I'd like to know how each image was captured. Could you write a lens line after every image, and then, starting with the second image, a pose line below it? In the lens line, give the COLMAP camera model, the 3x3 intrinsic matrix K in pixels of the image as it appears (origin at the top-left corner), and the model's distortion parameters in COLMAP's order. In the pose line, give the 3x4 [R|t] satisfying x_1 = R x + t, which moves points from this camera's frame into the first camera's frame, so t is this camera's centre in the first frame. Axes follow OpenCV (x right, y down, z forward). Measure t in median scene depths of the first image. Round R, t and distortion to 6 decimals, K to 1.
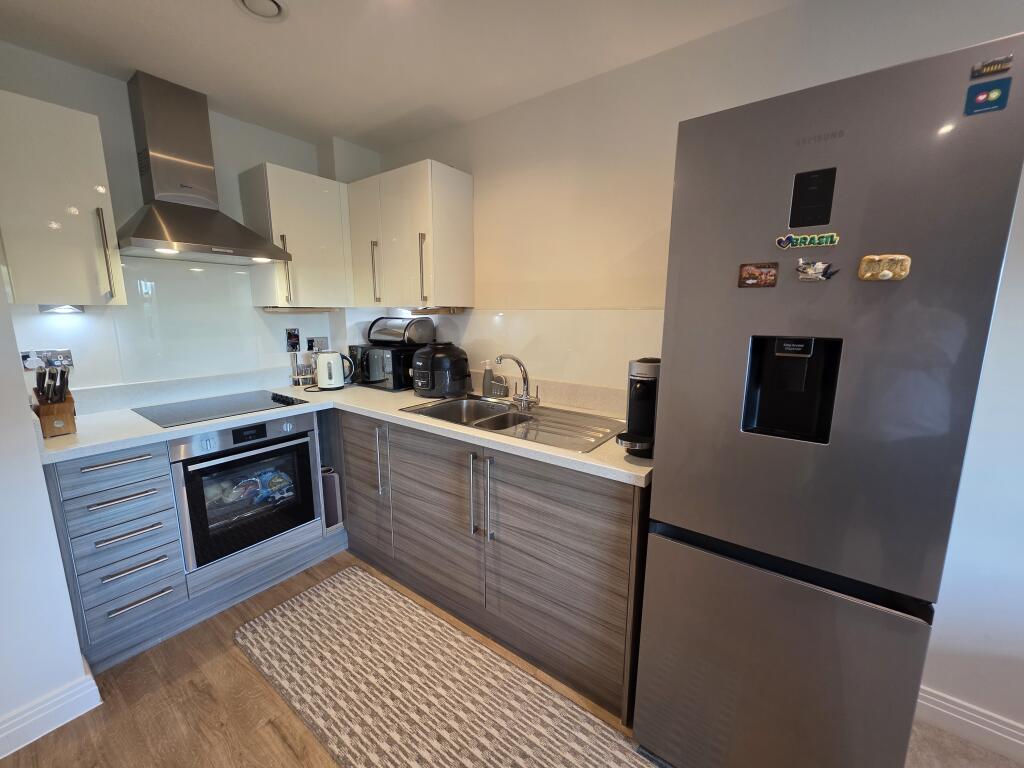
lens RADIAL K [[409.0, 0, 508.7], [0, 409.0, 382.9], [0, 0, 1]] dist [0.004506, 0.000767]
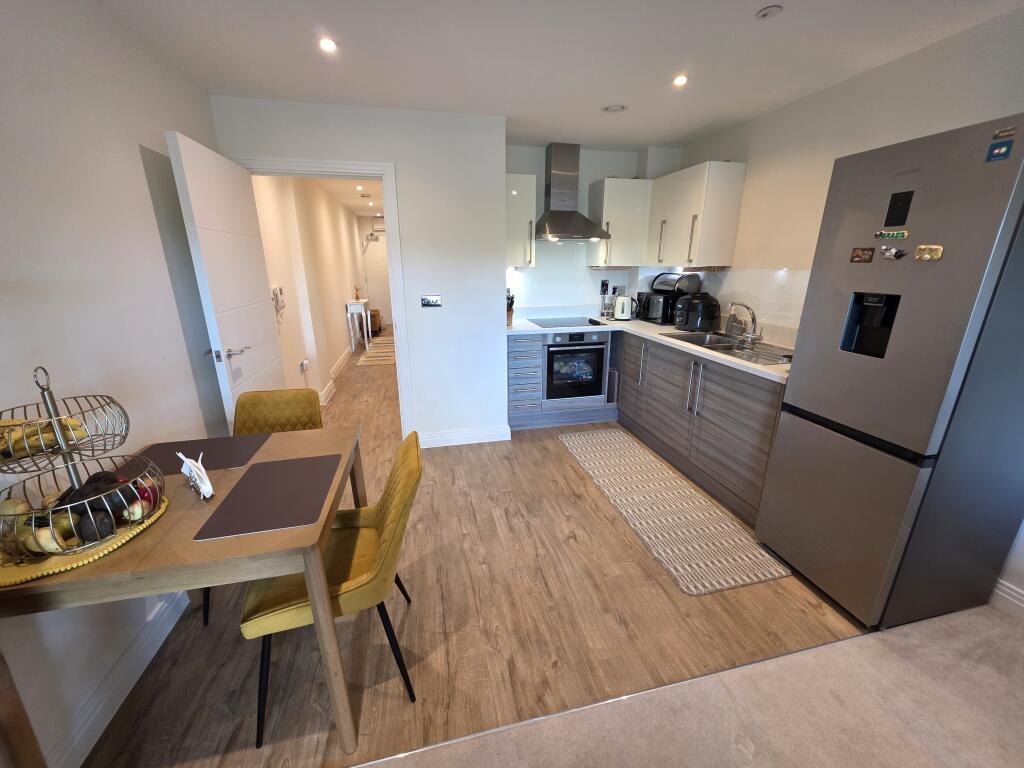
lens RADIAL K [[409.0, 0, 511.5], [0, 409.0, 383.6], [0, 0, 1]] dist [0.004506, 0.000767]
pose [[0.764197, 0.179227, -0.619581, 0.310233], [-0.105175, 0.982386, 0.154452, 0.069099], [0.636350, -0.052867, 0.769587, -0.588495]]
